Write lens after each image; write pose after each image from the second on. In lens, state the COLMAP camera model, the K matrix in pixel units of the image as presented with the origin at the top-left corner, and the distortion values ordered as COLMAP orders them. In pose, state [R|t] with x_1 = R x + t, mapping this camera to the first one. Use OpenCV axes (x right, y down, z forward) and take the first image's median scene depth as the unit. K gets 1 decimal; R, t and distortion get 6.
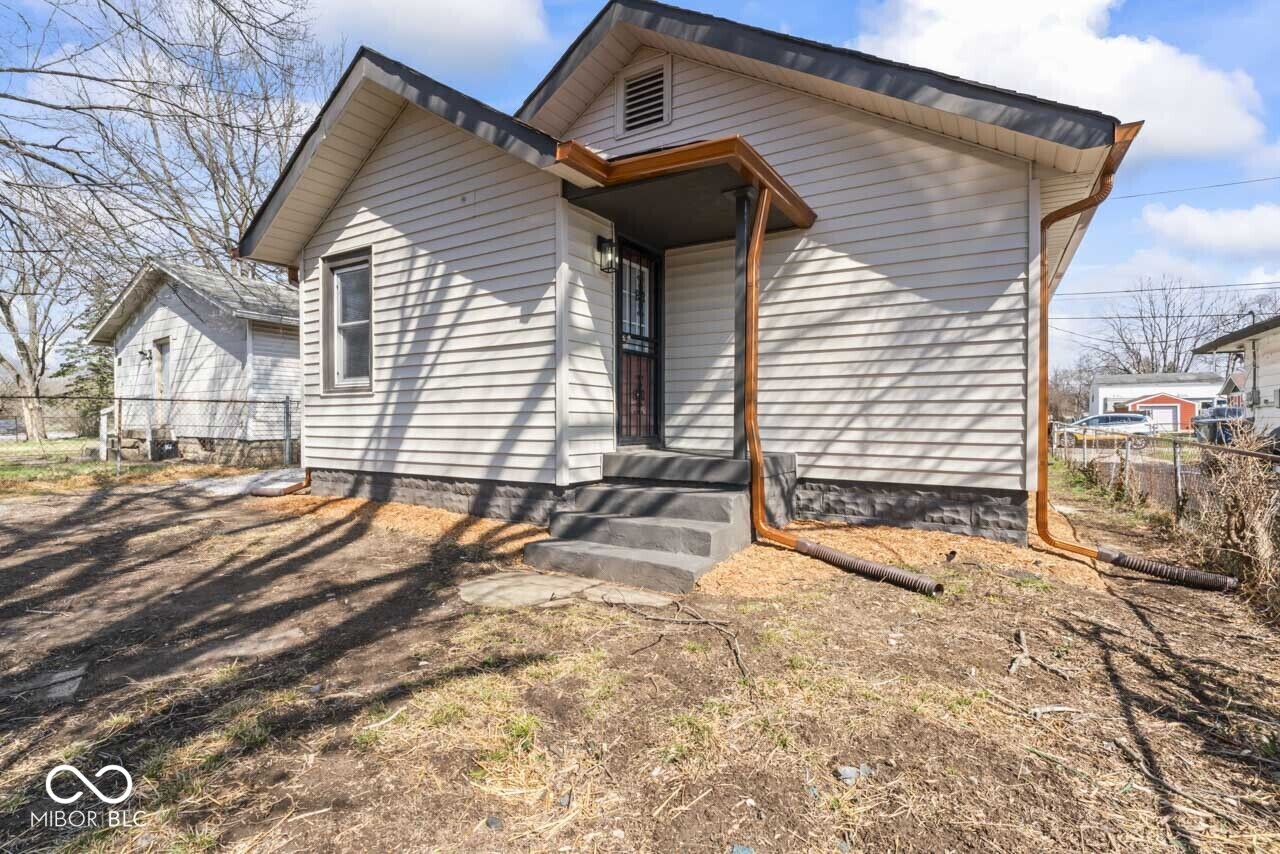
lens RADIAL K [[577.4, 0, 641.1], [0, 577.4, 422.1], [0, 0, 1]] dist [-0.005001, -0.000304]
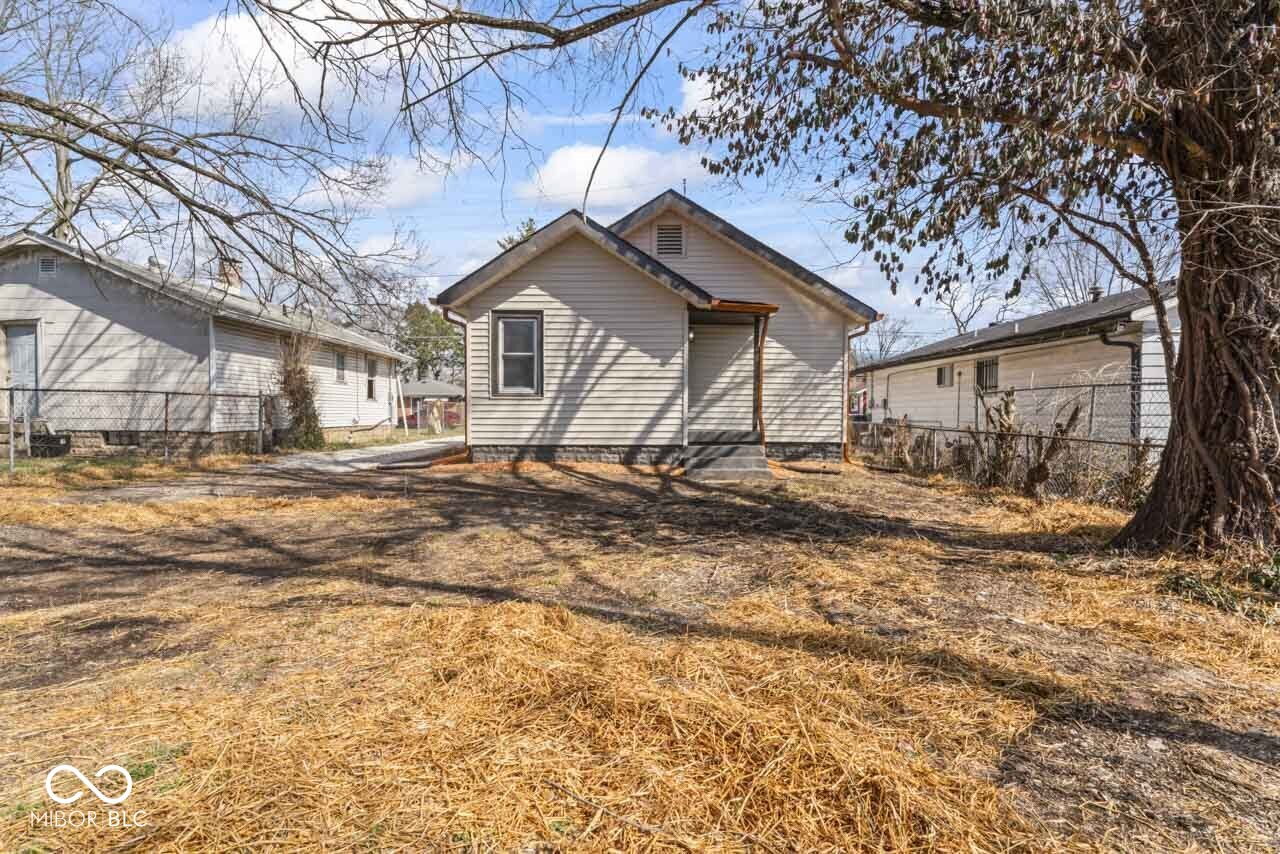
lens RADIAL K [[623.4, 0, 640.0], [0, 623.4, 427.9], [0, 0, 1]] dist [0.002252, 0.001015]
pose [[0.866589, -0.007607, 0.498964, -1.244262], [-0.001662, 0.999834, 0.018130, 0.003471], [-0.499019, -0.016540, 0.866433, -0.794398]]
